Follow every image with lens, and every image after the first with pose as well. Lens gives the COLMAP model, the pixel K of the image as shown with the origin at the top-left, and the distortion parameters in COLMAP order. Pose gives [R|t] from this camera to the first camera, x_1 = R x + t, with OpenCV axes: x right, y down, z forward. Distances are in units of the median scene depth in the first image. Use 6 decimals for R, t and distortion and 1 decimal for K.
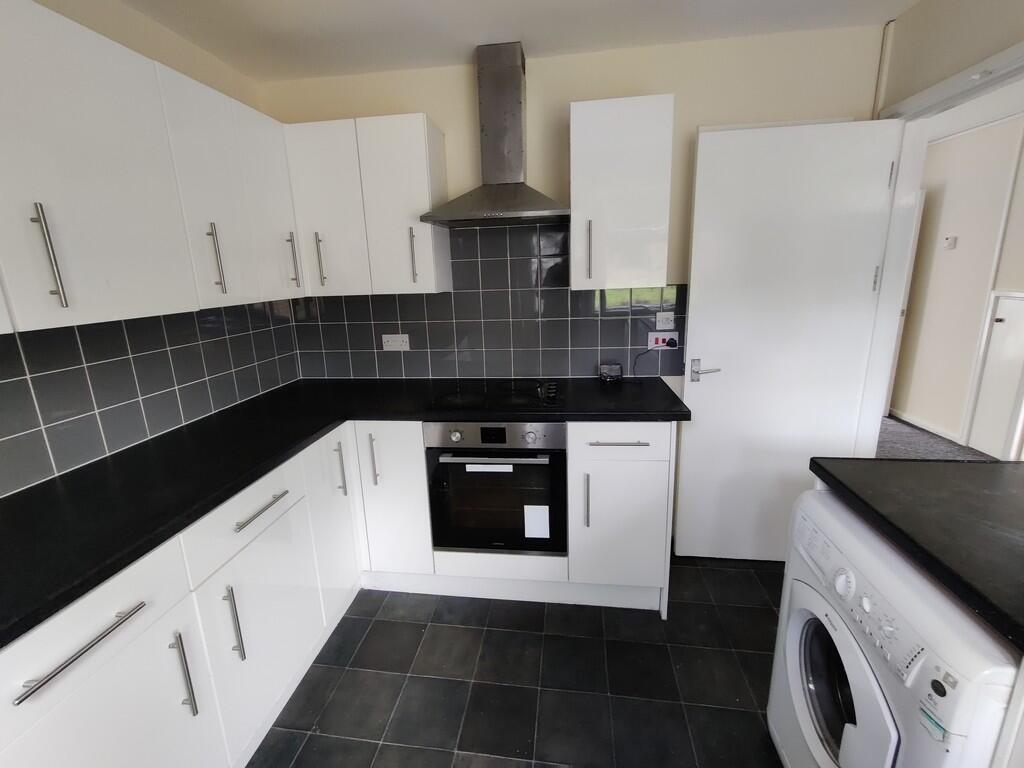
lens RADIAL K [[450.9, 0, 511.4], [0, 450.9, 370.7], [0, 0, 1]] dist [0.009455, -0.000095]
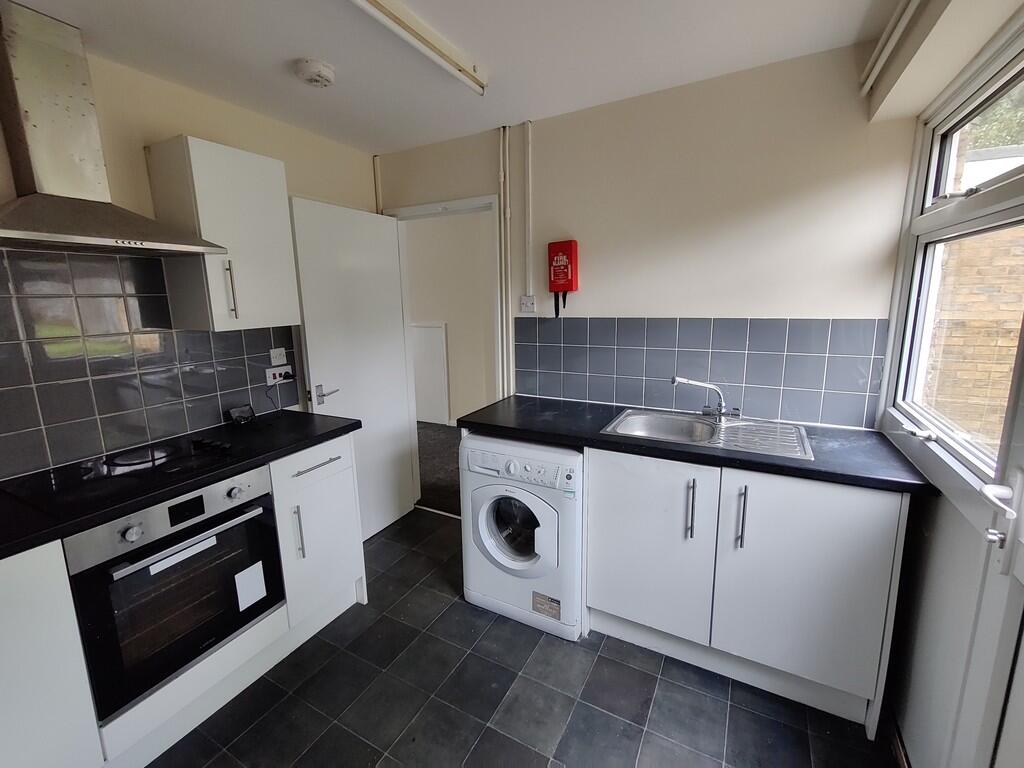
lens RADIAL K [[443.3, 0, 511.1], [0, 443.3, 372.2], [0, 0, 1]] dist [0.001554, 0.000058]
pose [[0.357164, -0.134780, 0.924266, -0.517630], [0.216451, 0.974541, 0.058468, -0.018665], [-0.908616, 0.179176, 0.377244, 0.121201]]
